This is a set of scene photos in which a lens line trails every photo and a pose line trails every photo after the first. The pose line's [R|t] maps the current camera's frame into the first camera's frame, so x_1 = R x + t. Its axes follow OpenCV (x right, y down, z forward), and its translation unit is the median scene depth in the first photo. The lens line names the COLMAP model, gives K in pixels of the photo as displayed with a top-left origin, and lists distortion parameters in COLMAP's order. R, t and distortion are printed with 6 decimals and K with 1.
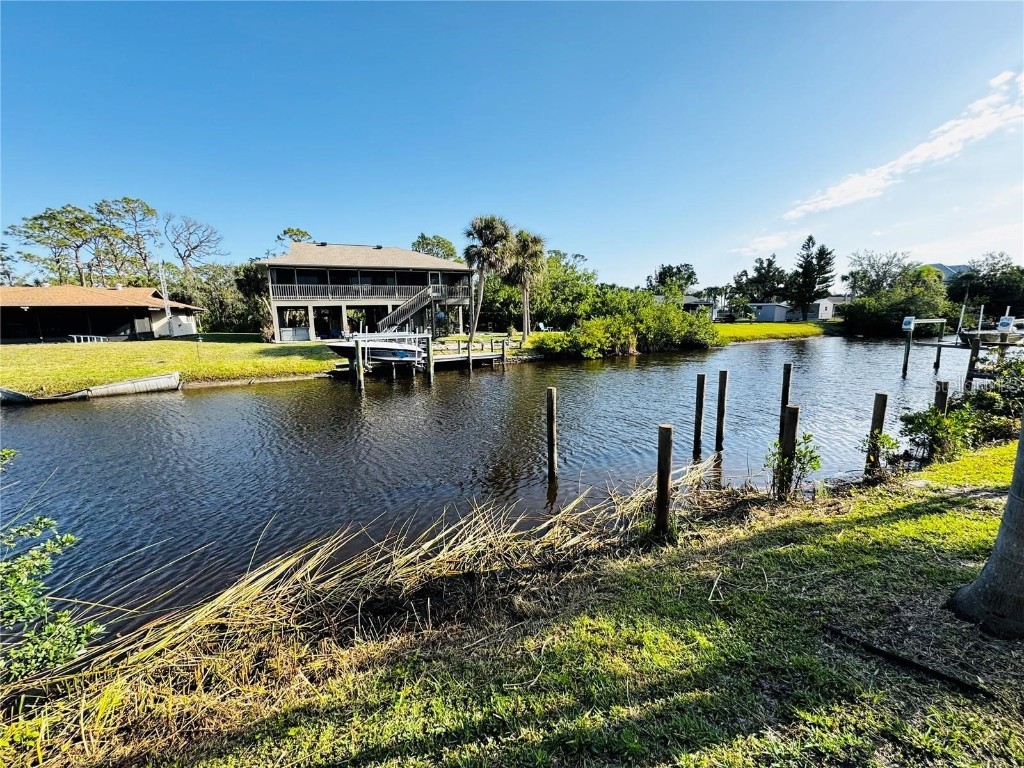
lens RADIAL K [[410.1, 0, 512.2], [0, 410.1, 382.3], [0, 0, 1]] dist [-0.000466, 0.000126]
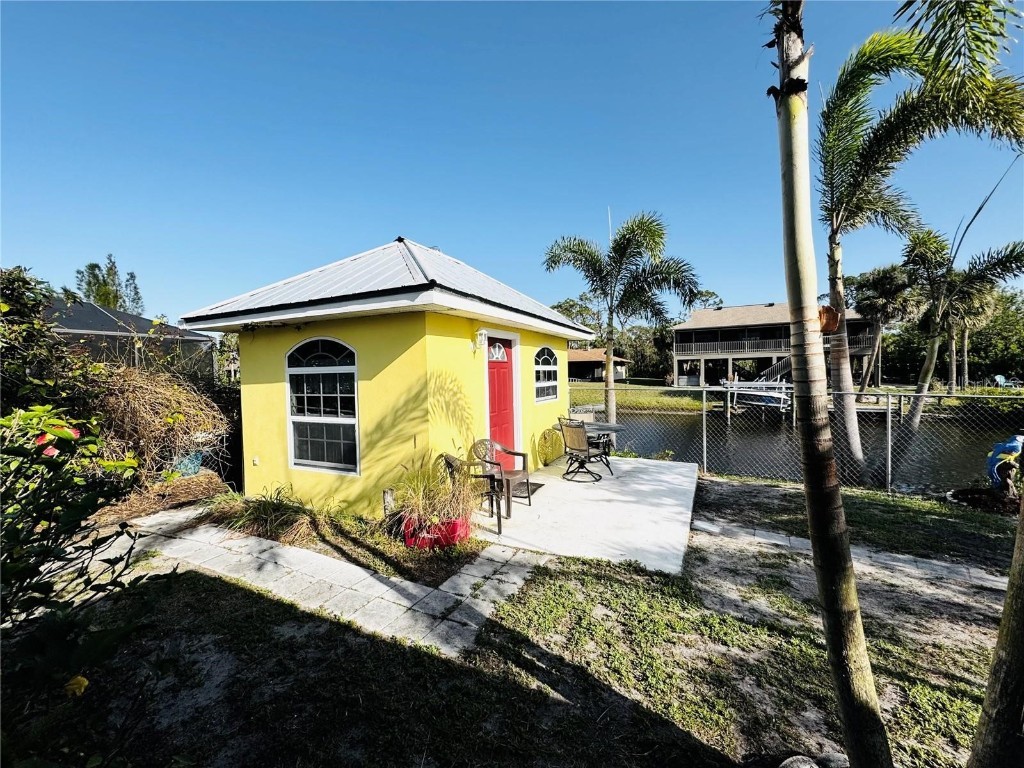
lens RADIAL K [[411.1, 0, 510.7], [0, 411.1, 384.0], [0, 0, 1]] dist [-0.001166, 0.000164]
pose [[0.606264, 0.034541, -0.794513, 0.155321], [-0.120571, 0.991500, -0.048899, 0.022623], [0.786070, 0.125441, 0.605275, -0.217221]]
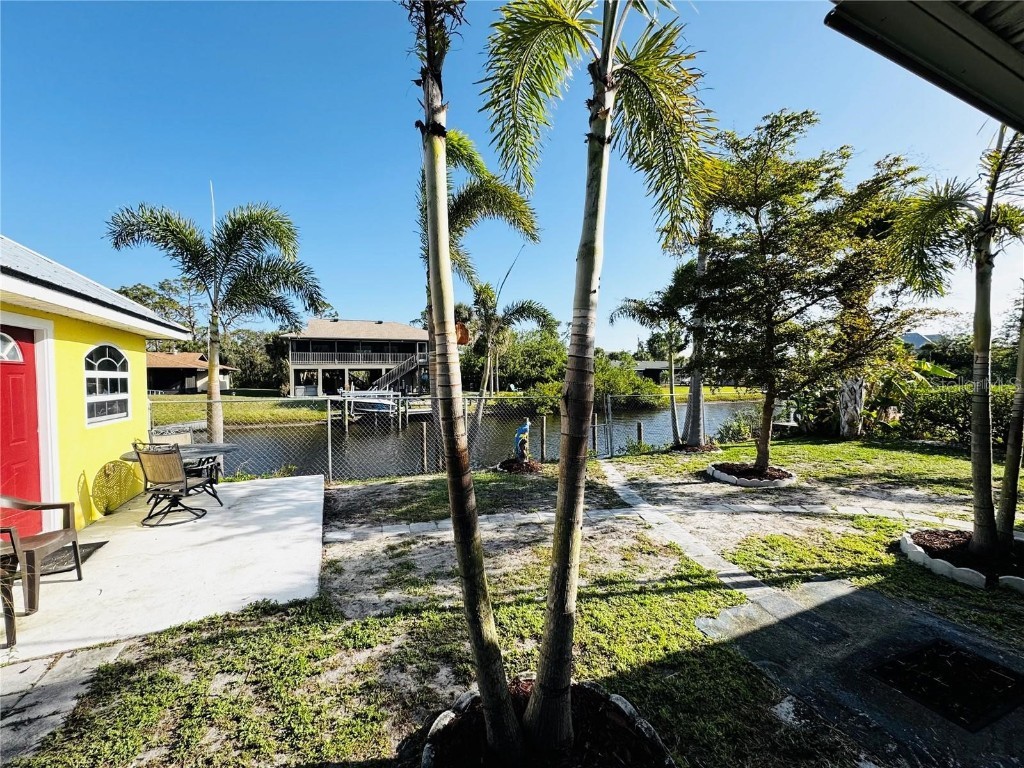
lens RADIAL K [[411.1, 0, 510.7], [0, 411.1, 384.0], [0, 0, 1]] dist [-0.001166, 0.000164]
pose [[0.998899, 0.013423, -0.044954, 0.148323], [-0.019543, 0.990156, -0.138596, 0.023207], [0.042651, 0.139322, 0.989328, -0.215890]]
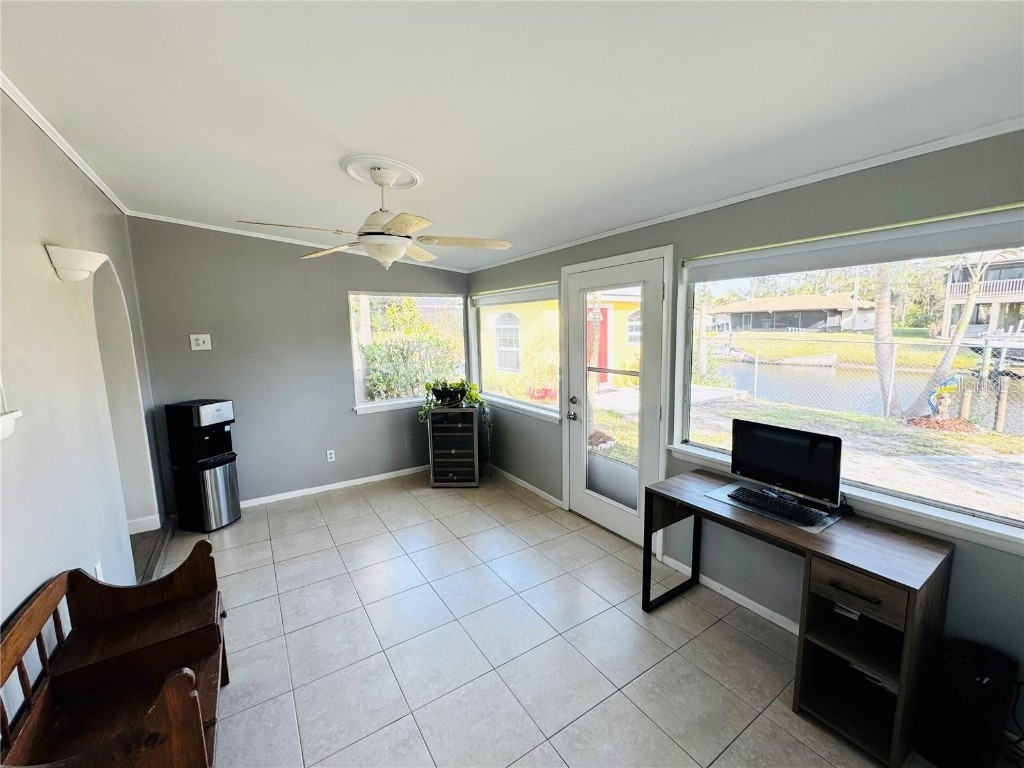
lens RADIAL K [[410.4, 0, 512.0], [0, 410.4, 384.0], [0, 0, 1]] dist [-0.002662, 0.000249]
pose [[0.120693, 0.156883, -0.980215, 0.335906], [-0.132698, 0.981121, 0.140689, 0.016585], [0.983781, 0.113092, 0.139232, -0.218655]]
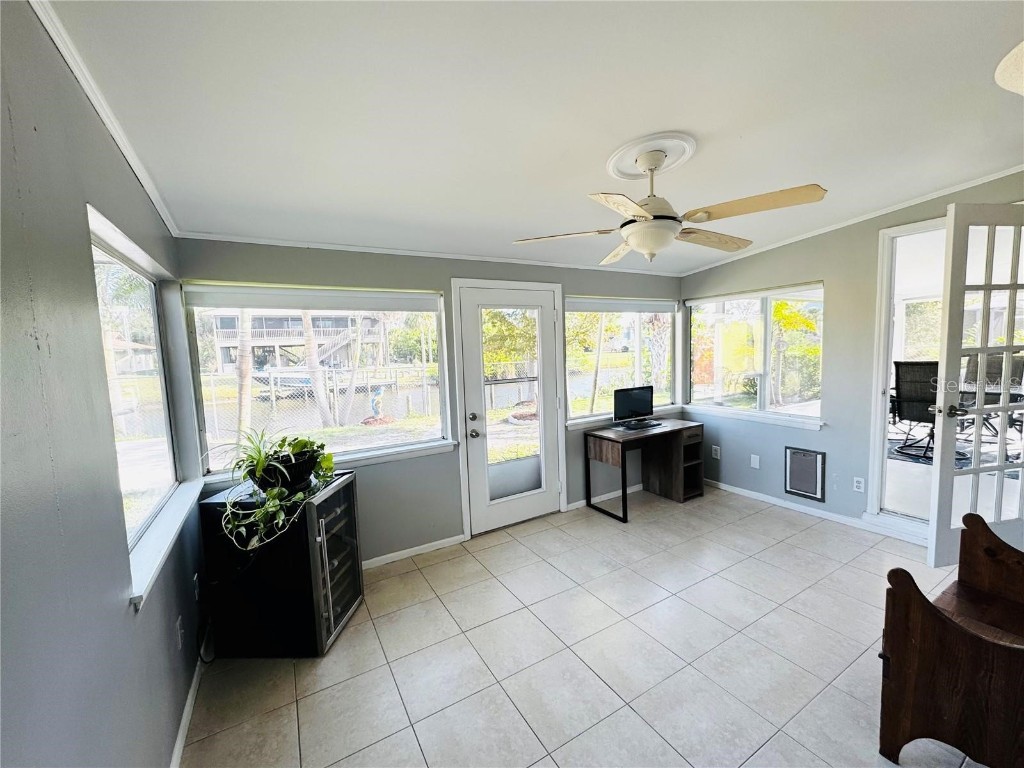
lens RADIAL K [[410.1, 0, 512.2], [0, 410.1, 382.3], [0, 0, 1]] dist [-0.000466, 0.000126]
pose [[0.997926, -0.019039, 0.061485, 0.234311], [0.023327, 0.997288, -0.069804, 0.032789], [-0.059989, 0.071094, 0.995664, -0.293982]]
